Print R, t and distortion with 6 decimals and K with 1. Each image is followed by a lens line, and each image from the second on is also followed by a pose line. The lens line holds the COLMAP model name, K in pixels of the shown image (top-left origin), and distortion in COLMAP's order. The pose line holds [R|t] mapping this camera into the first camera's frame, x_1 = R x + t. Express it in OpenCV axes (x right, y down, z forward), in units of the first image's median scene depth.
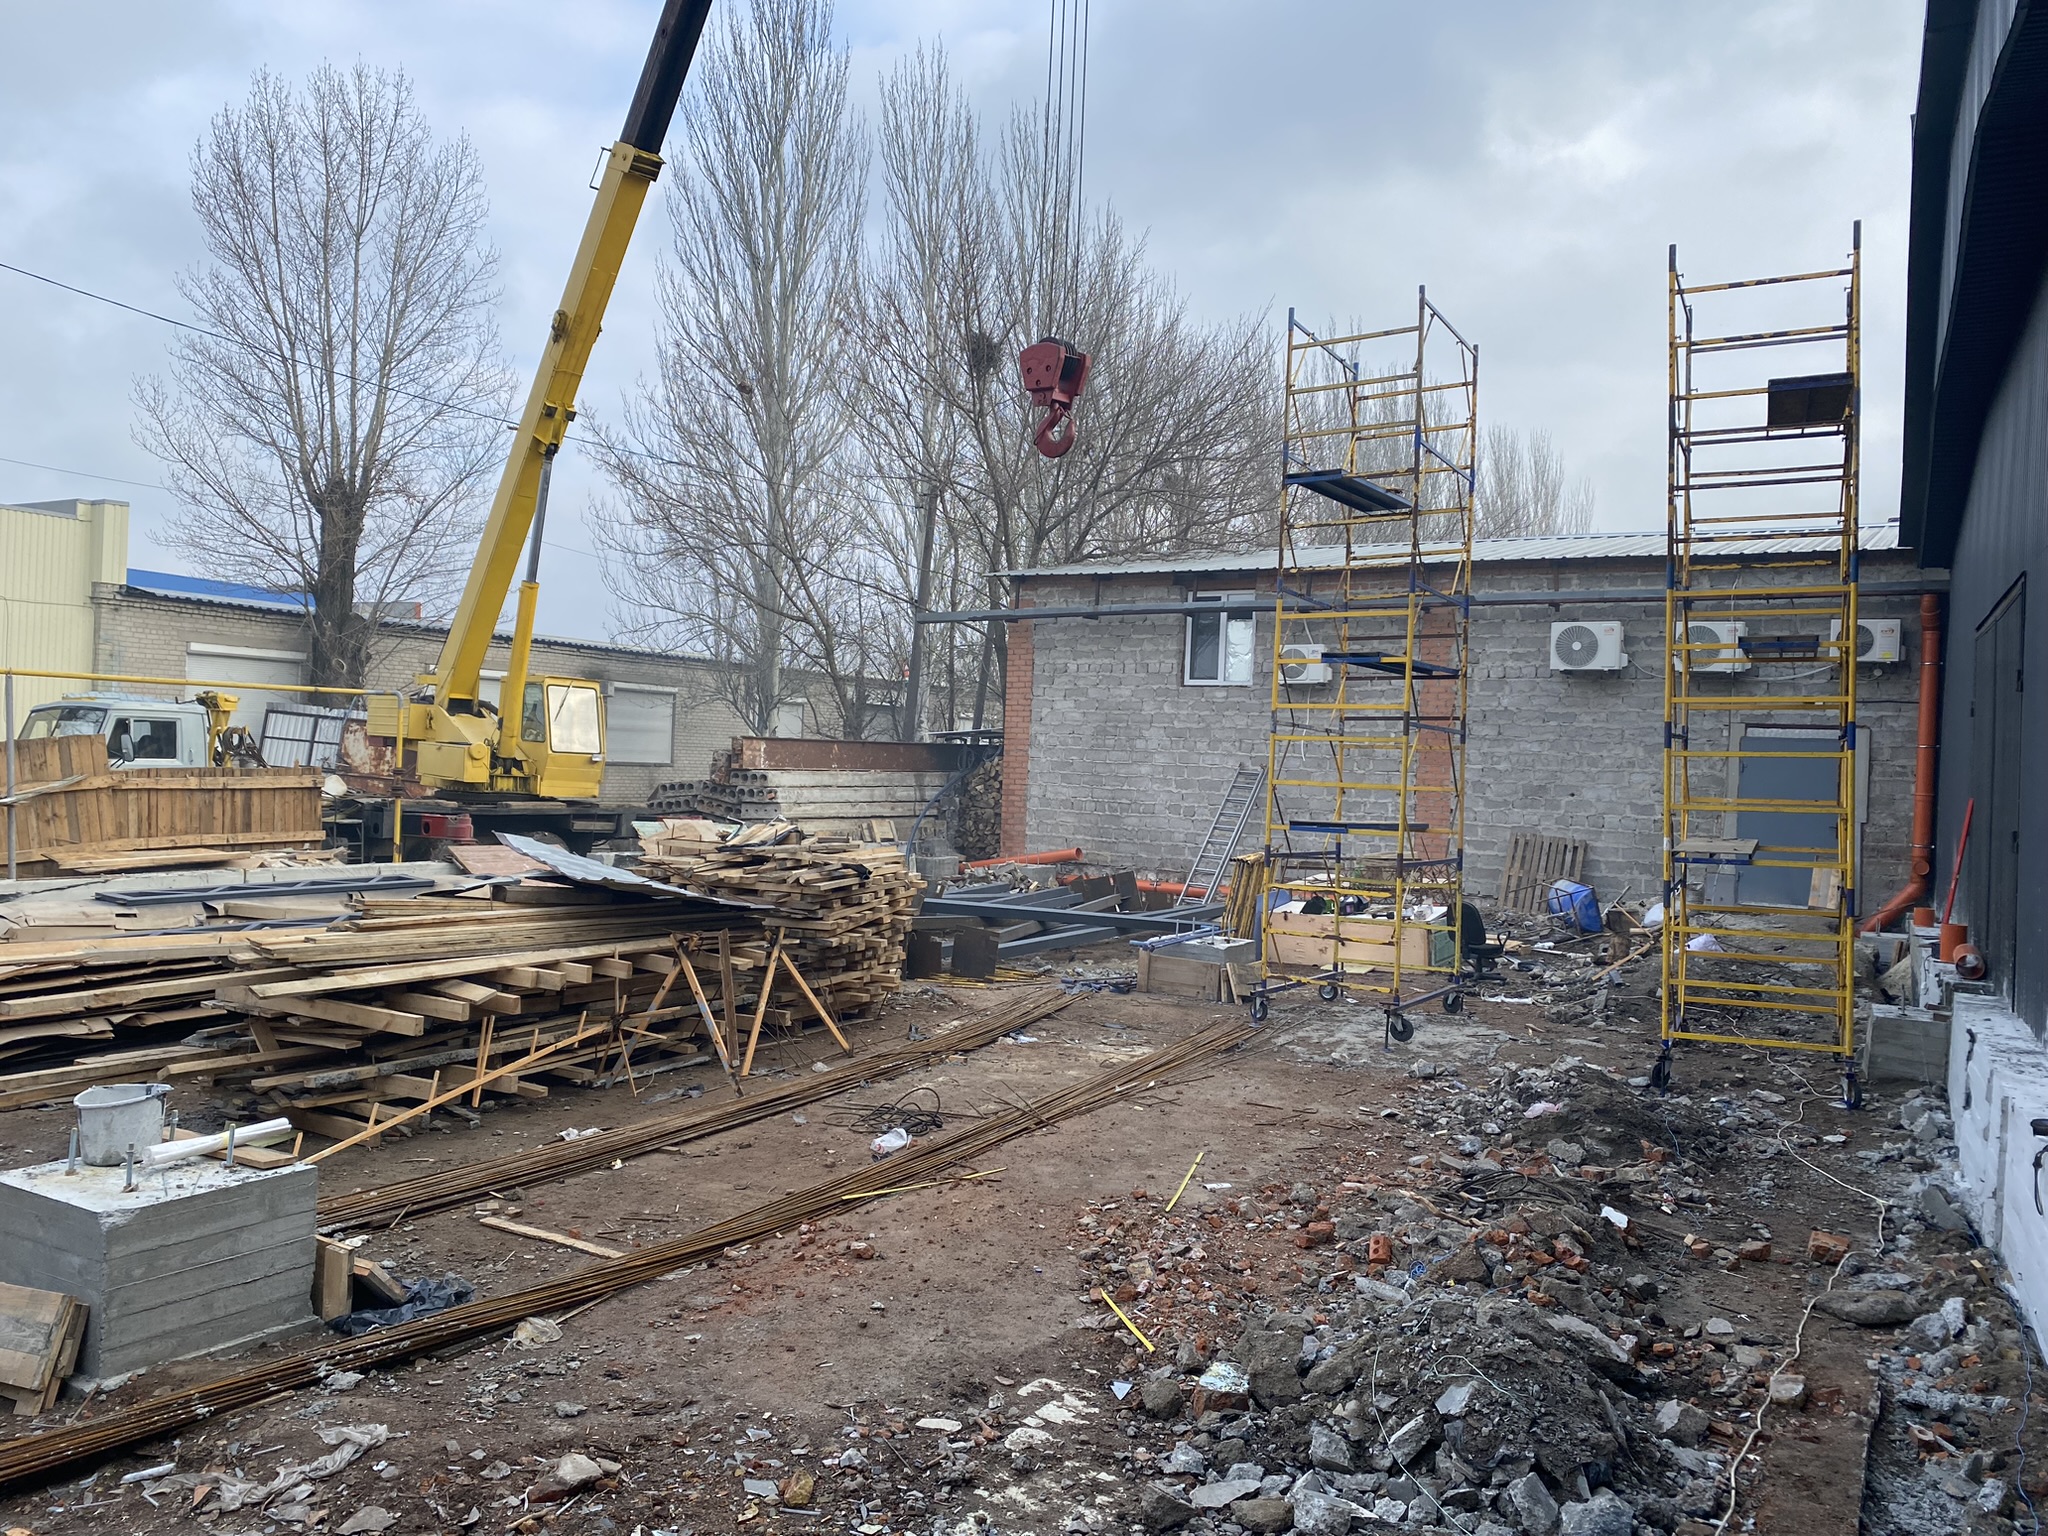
lens RADIAL K [[1541.5, 0, 985.5], [0, 1541.5, 754.4], [0, 0, 1]] dist [0.132427, -0.321077]
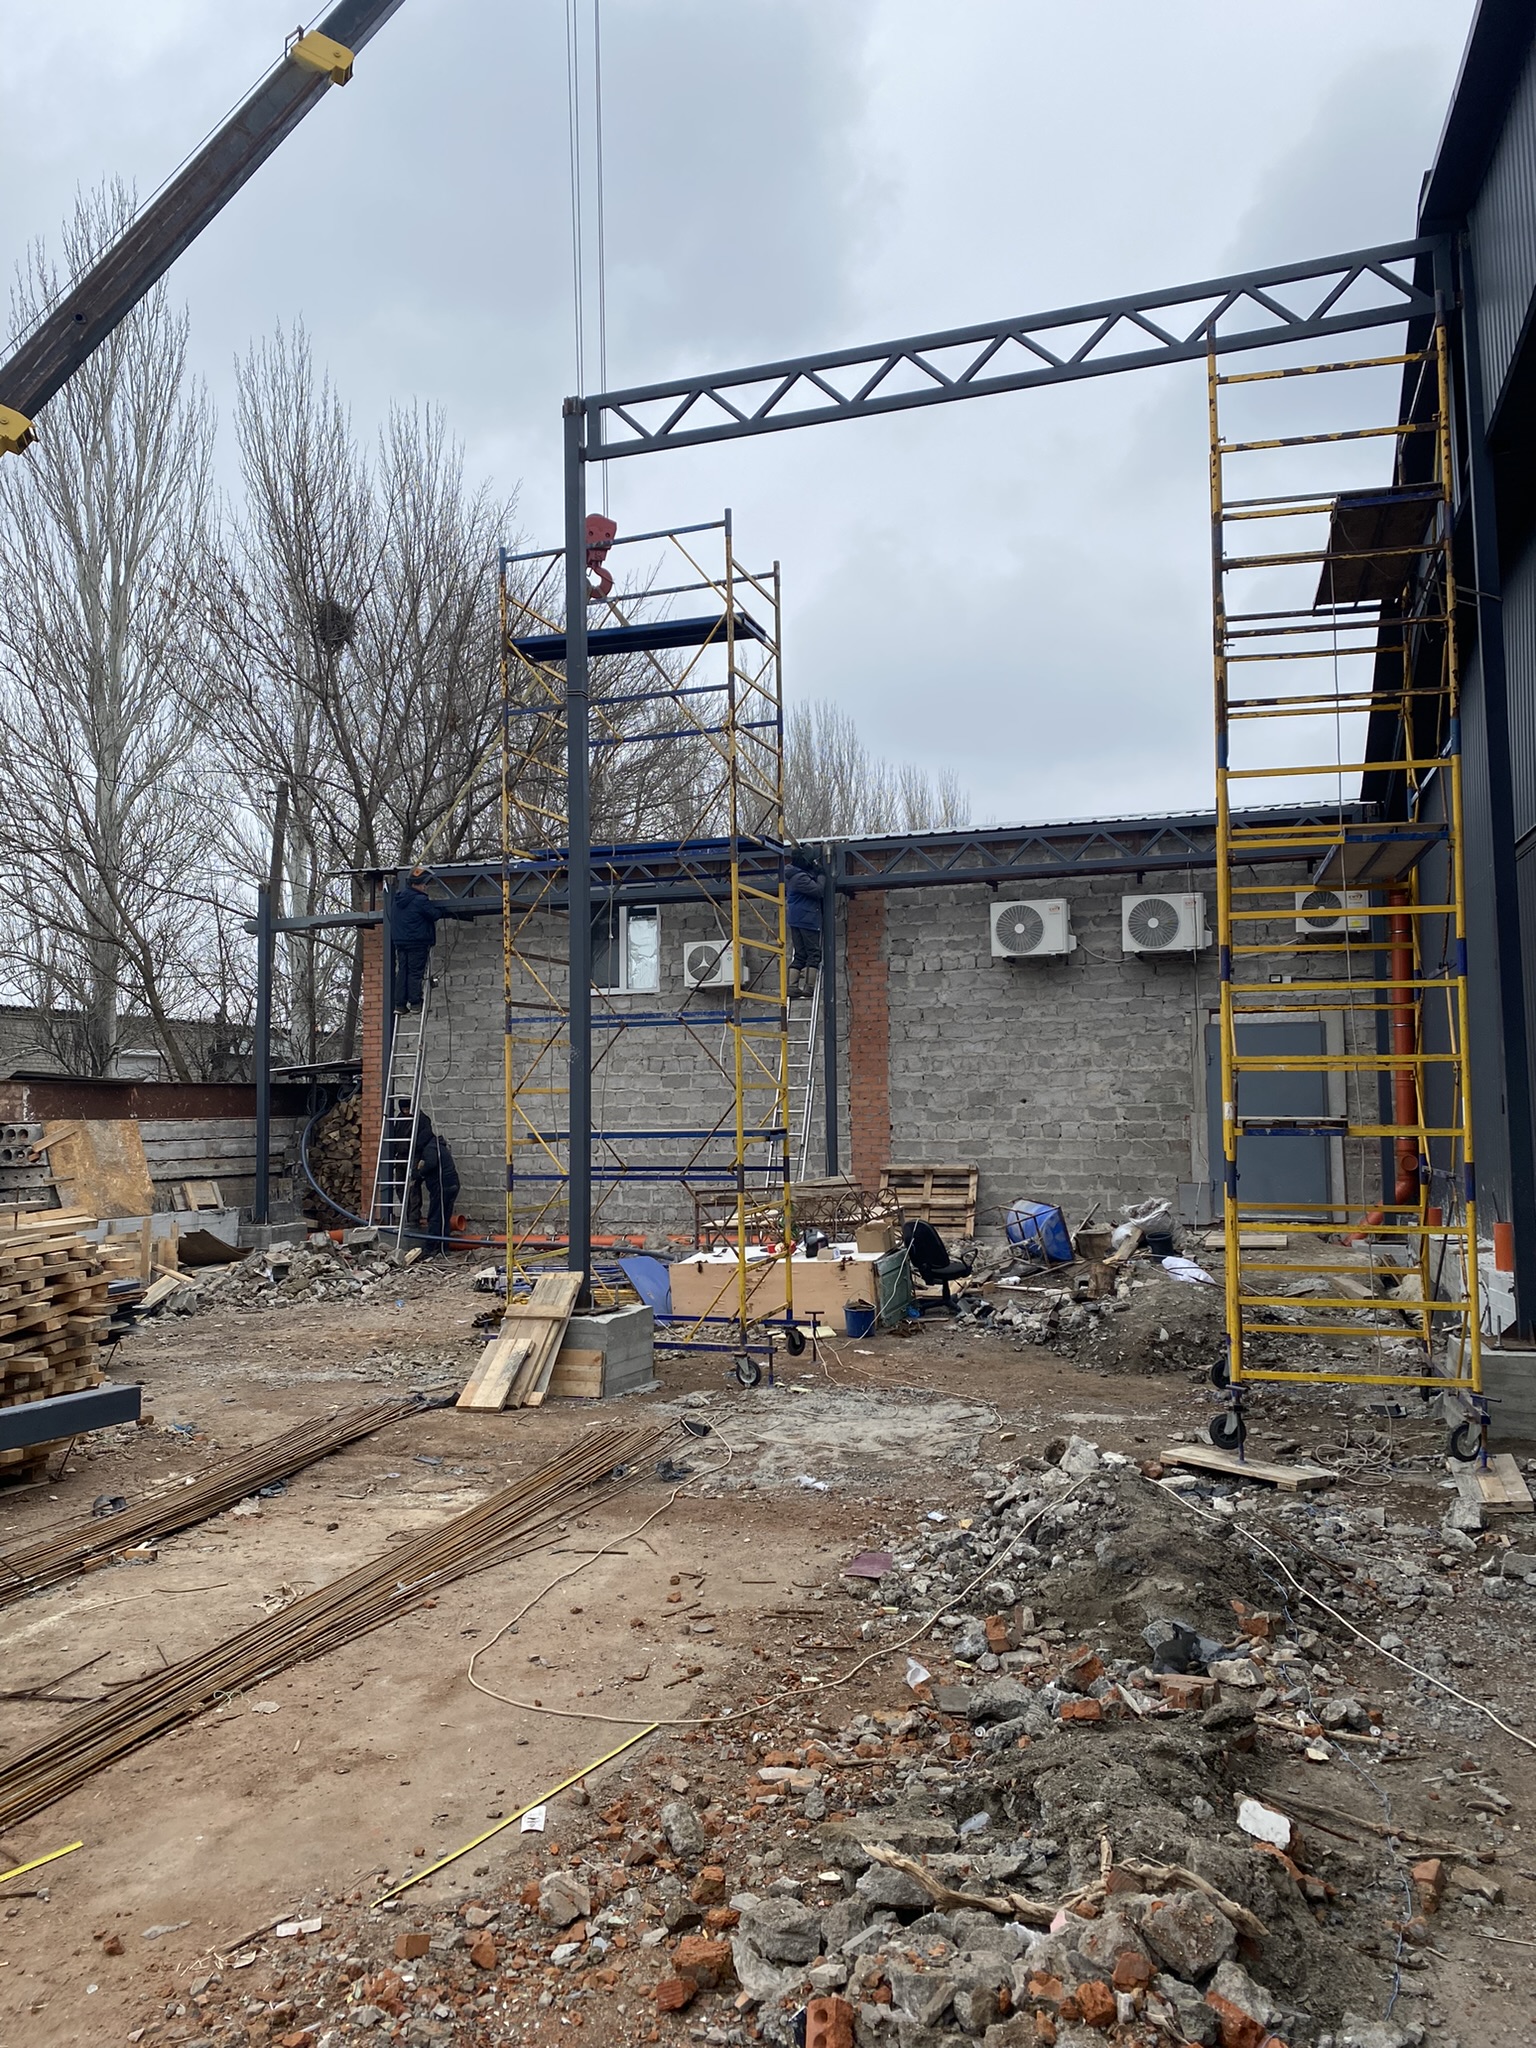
lens RADIAL K [[1541.5, 0, 768.0], [0, 1541.5, 1024.0], [0, 0, 1]] dist [0.132427, -0.321077]
pose [[0.974998, -0.035646, 0.219336, 0.045454], [0.047604, 0.997640, -0.049478, 0.016491], [-0.217055, 0.058682, 0.974394, 0.170341]]
